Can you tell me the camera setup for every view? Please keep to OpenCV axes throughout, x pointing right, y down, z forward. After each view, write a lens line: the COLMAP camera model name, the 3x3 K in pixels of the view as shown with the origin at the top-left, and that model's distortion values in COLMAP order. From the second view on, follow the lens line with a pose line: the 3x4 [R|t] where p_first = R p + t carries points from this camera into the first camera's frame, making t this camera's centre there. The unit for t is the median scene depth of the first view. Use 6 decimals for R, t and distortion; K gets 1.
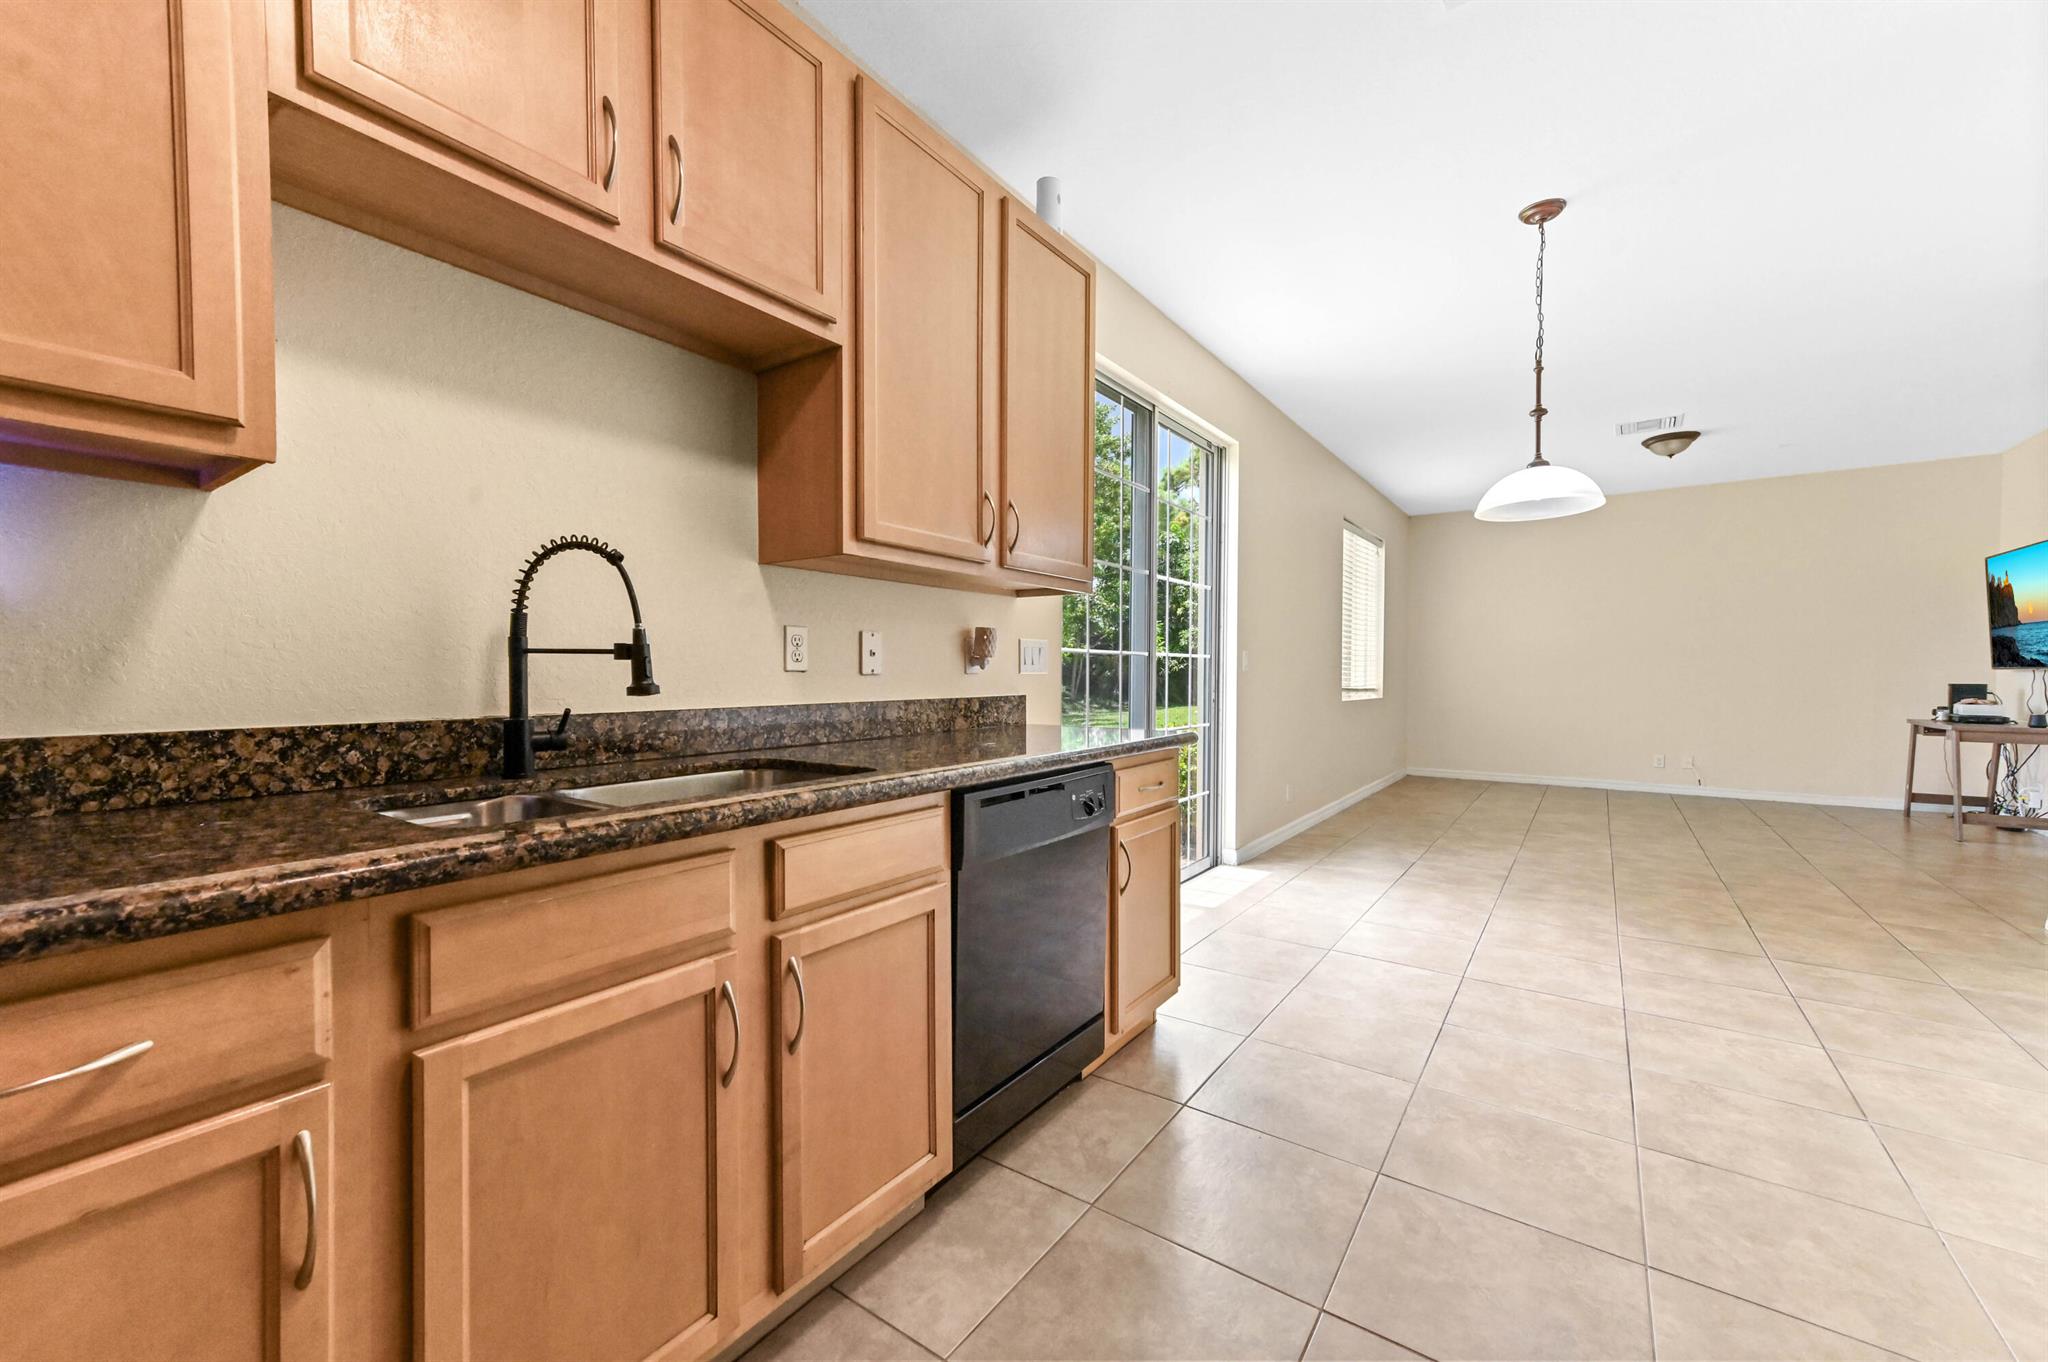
lens RADIAL K [[808.9, 0, 1023.1], [0, 808.9, 682.7], [0, 0, 1]] dist [0.012330, -0.000043]
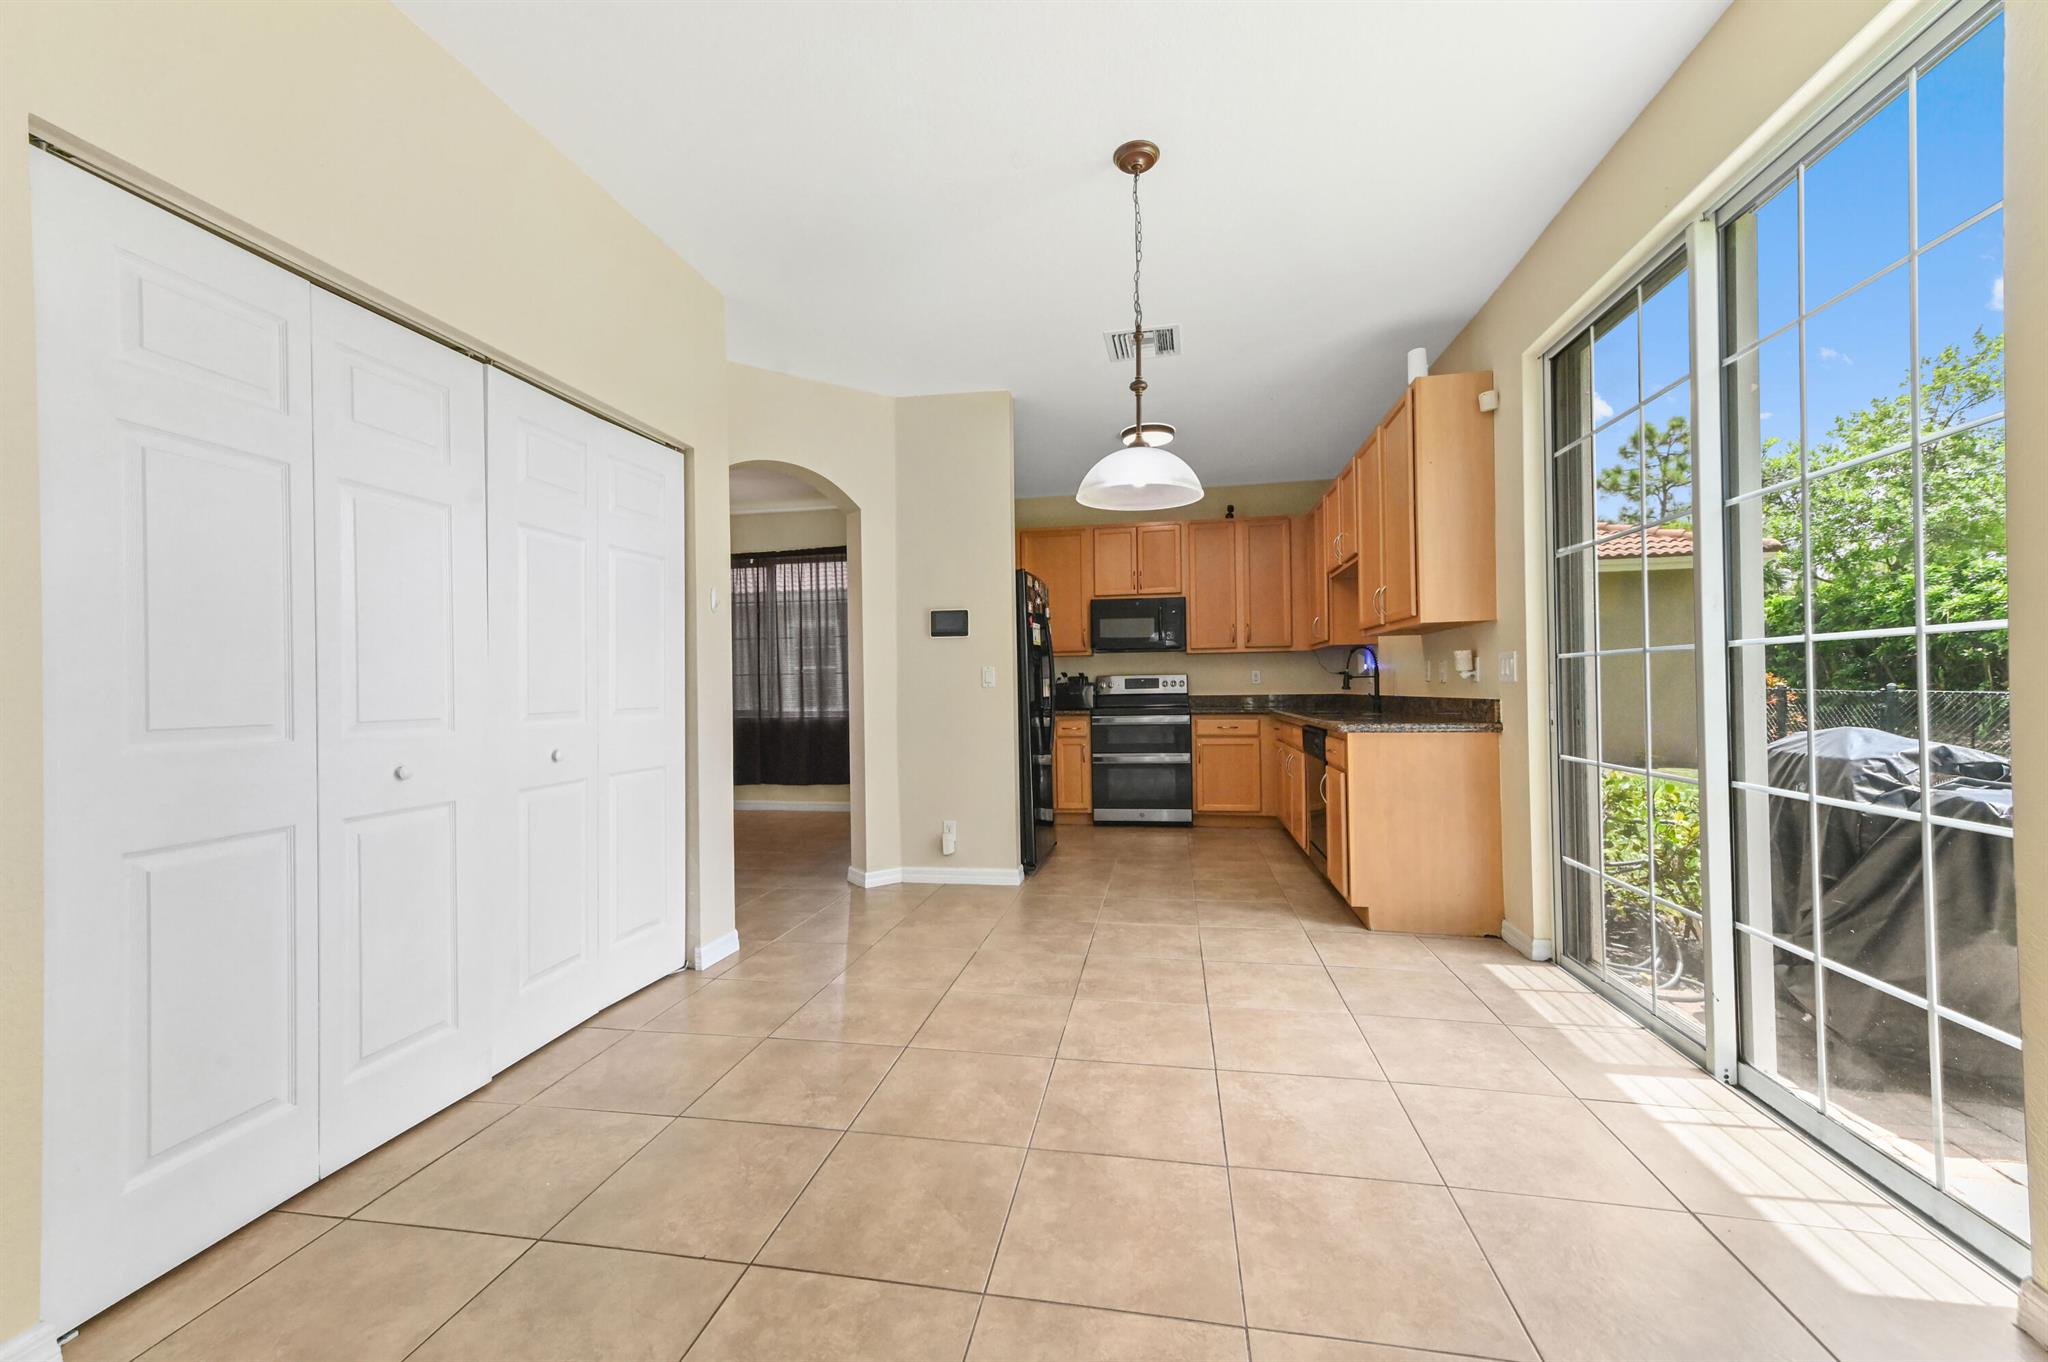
lens RADIAL K [[803.9, 0, 1021.4], [0, 803.9, 685.2], [0, 0, 1]] dist [0.014641, 0.000080]
pose [[-0.908089, 0.012071, -0.418604, 1.068359], [0.008864, 0.999915, 0.009607, -0.021879], [0.418685, 0.005013, -0.908118, 1.667250]]
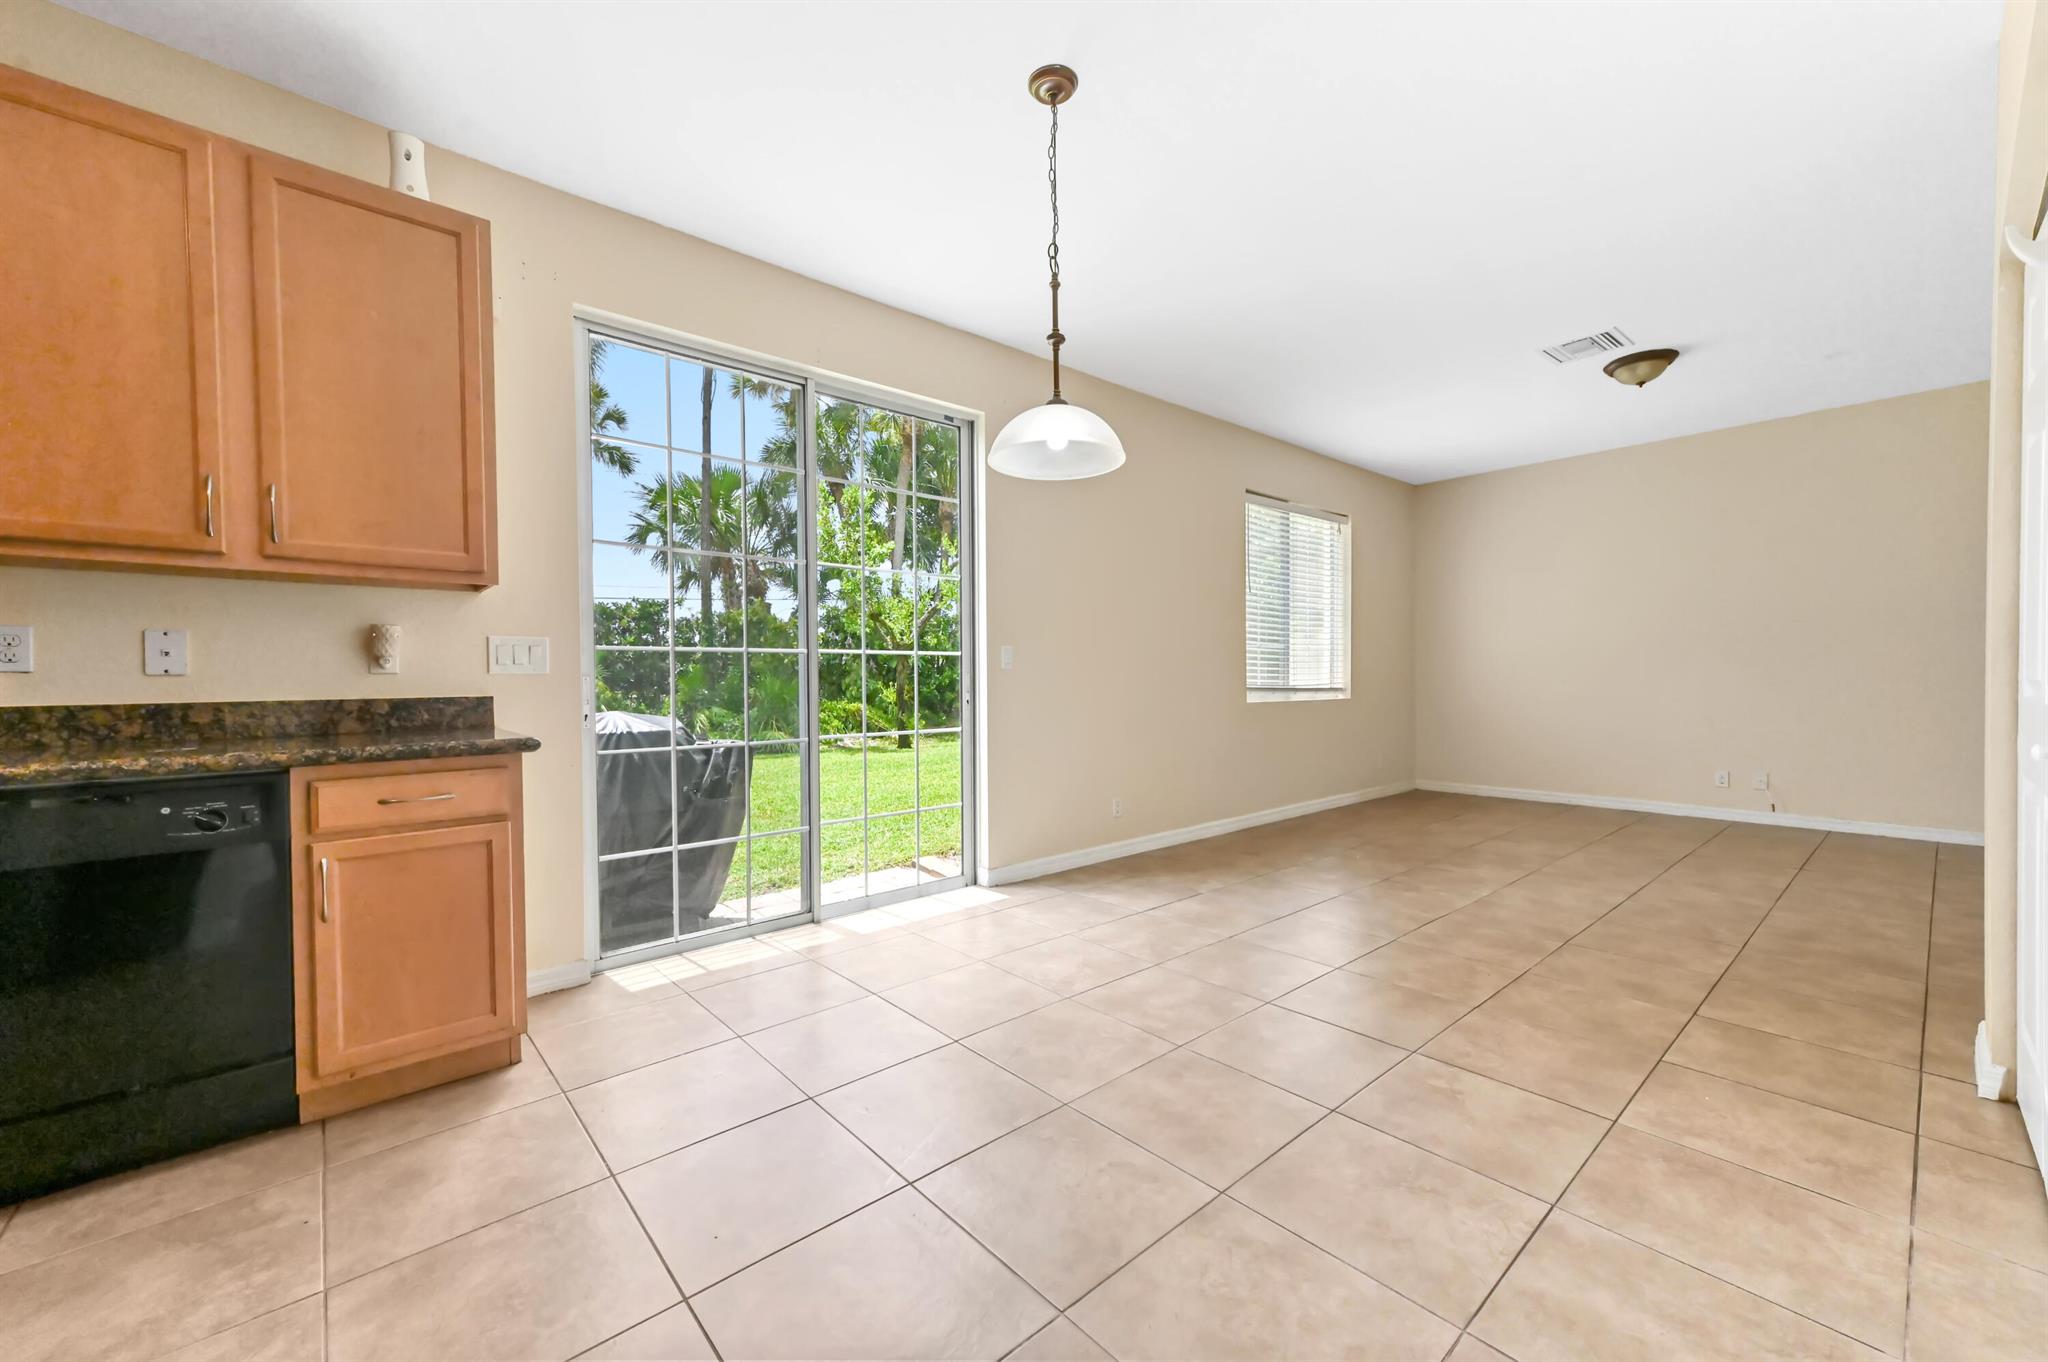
lens RADIAL K [[803.9, 0, 1021.4], [0, 803.9, 685.2], [0, 0, 1]] dist [0.014641, 0.000080]
pose [[0.972884, -0.006284, -0.231209, 0.751891], [0.006482, 0.999979, 0.000098, 0.005261], [0.231203, -0.001594, 0.972904, 0.217488]]
